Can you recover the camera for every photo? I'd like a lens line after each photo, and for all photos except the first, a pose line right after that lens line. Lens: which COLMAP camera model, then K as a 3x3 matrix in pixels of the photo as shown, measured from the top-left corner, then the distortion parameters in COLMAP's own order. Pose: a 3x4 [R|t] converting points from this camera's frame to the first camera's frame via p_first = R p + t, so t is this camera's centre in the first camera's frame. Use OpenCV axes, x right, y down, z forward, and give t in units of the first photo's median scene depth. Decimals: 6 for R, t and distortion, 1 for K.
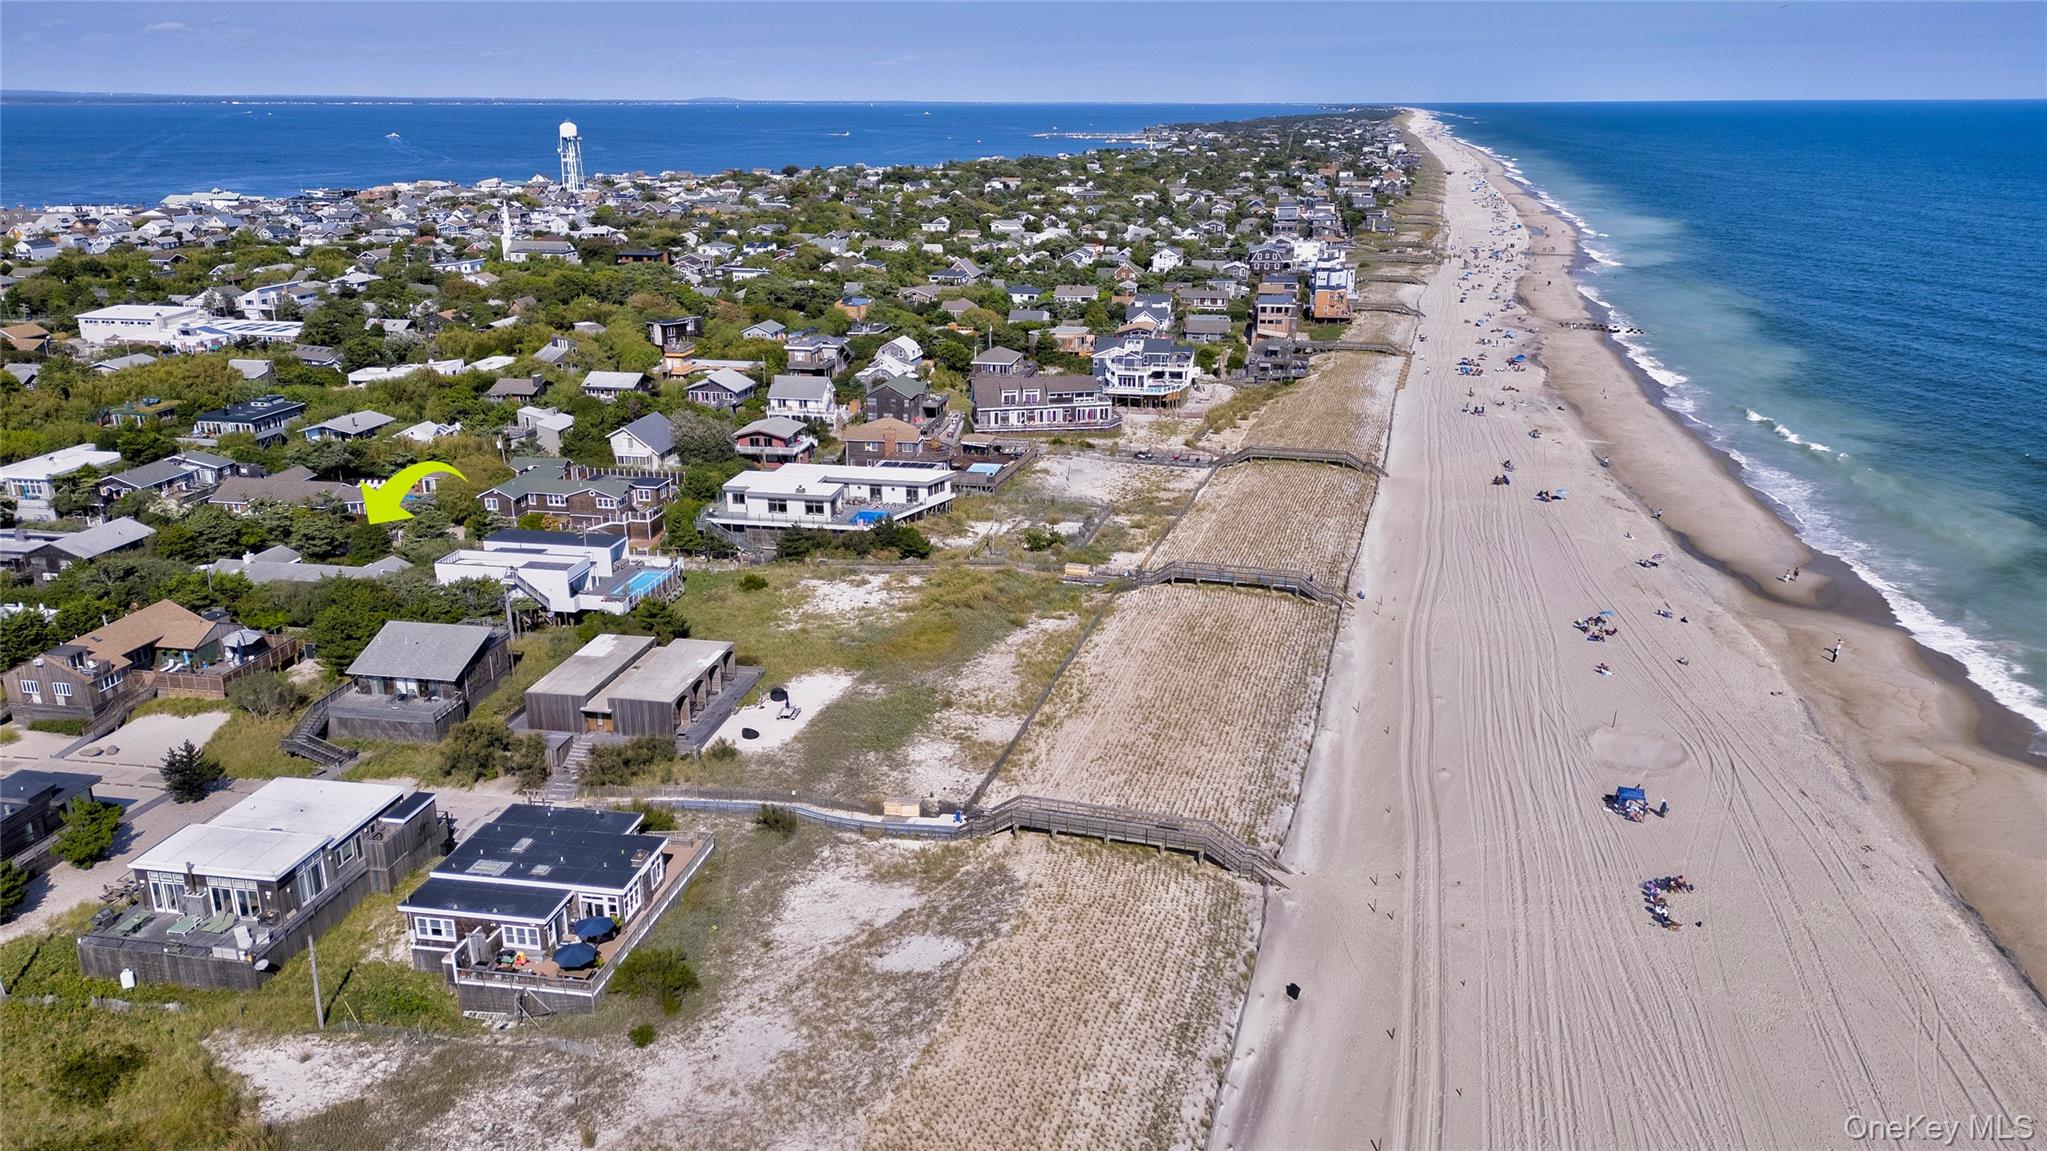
lens RADIAL K [[1433.5, 0, 1023.5], [0, 1433.5, 575.5], [0, 0, 1]] dist [0.094715, -0.121877]
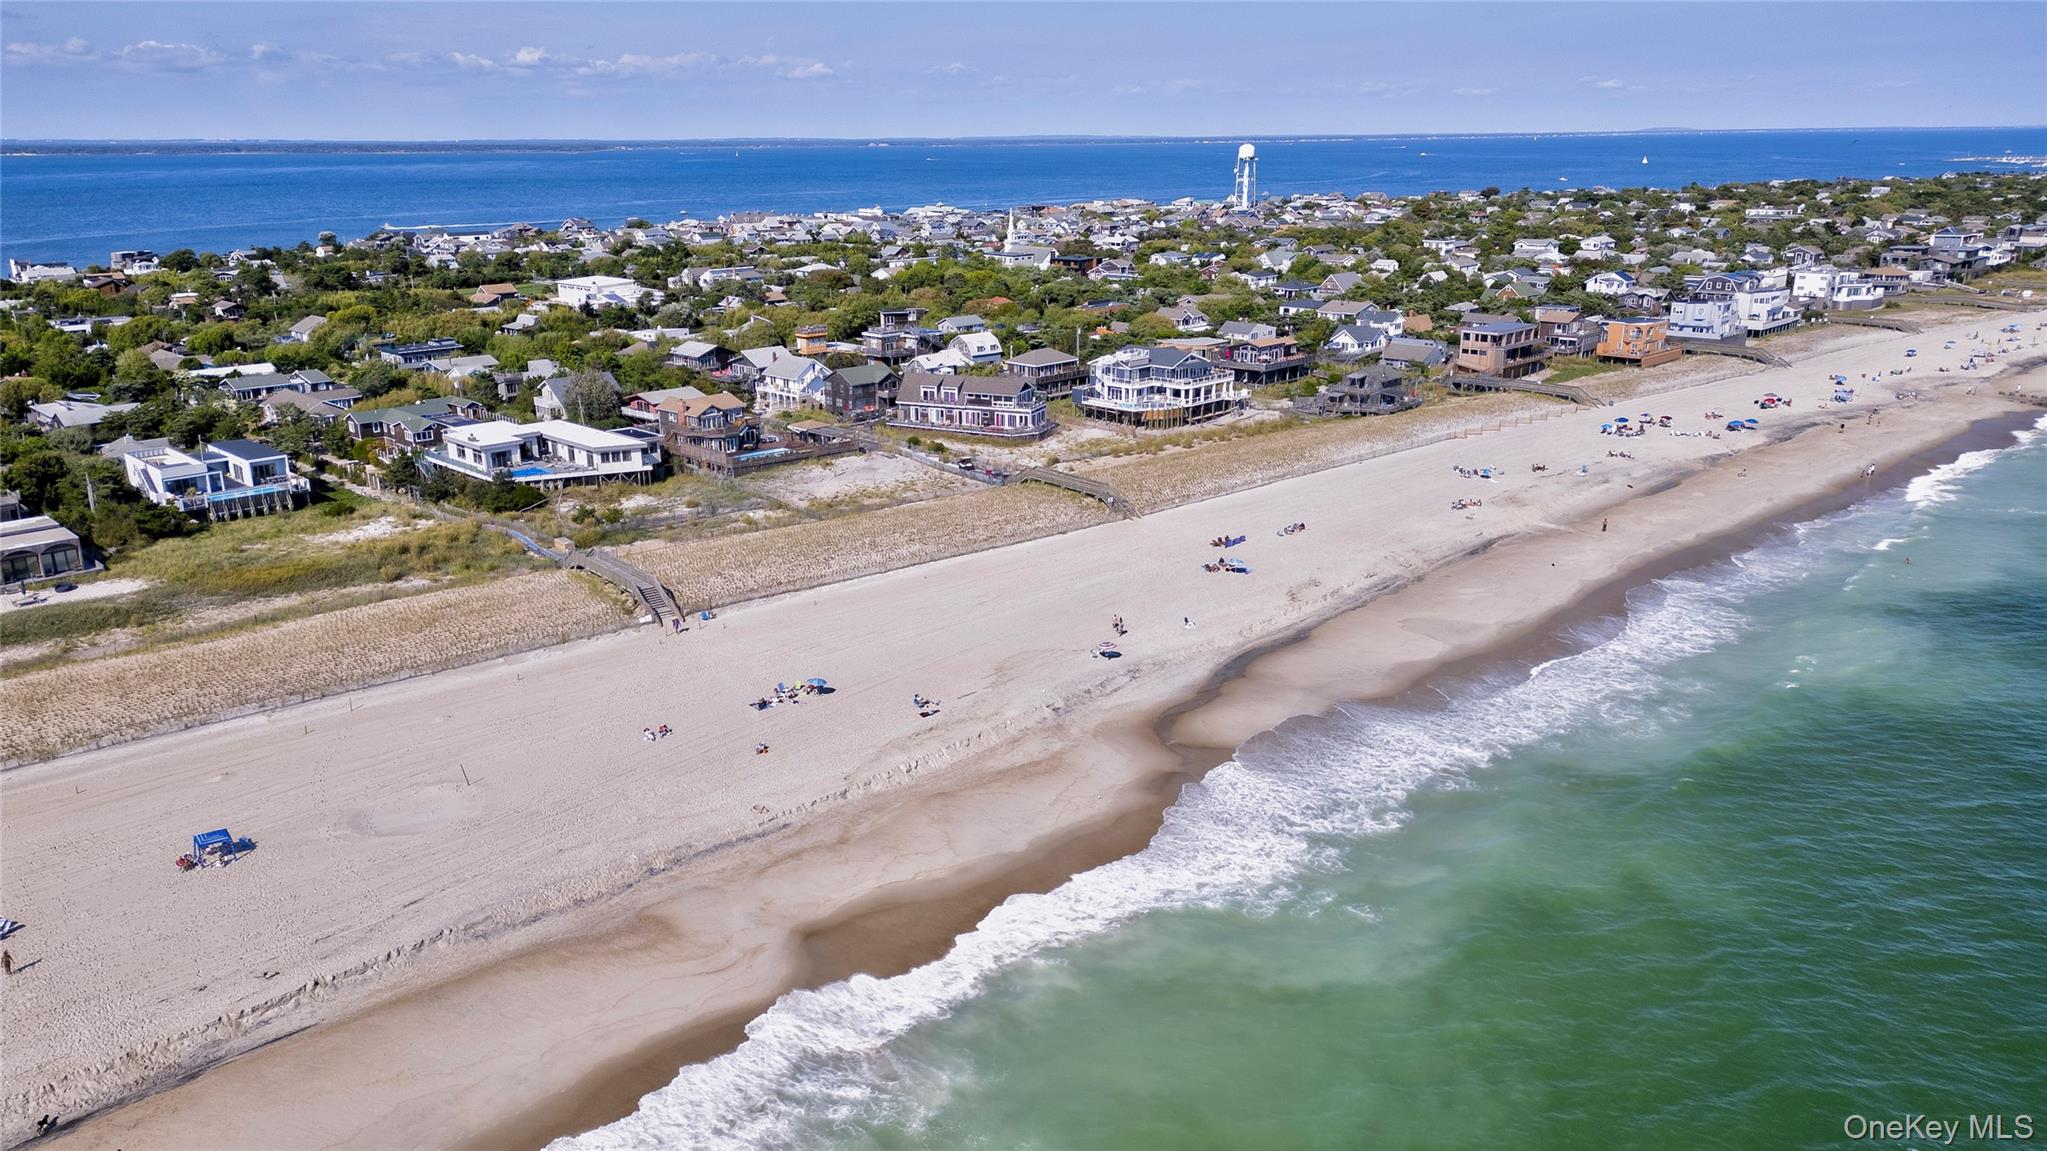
lens RADIAL K [[1433.5, 0, 1023.5], [0, 1433.5, 575.5], [0, 0, 1]] dist [0.094715, -0.121877]
pose [[0.825782, 0.157559, -0.541535, 0.711188], [-0.169013, 0.985190, 0.028914, -0.055781], [0.538070, 0.067650, 0.840181, 0.319518]]
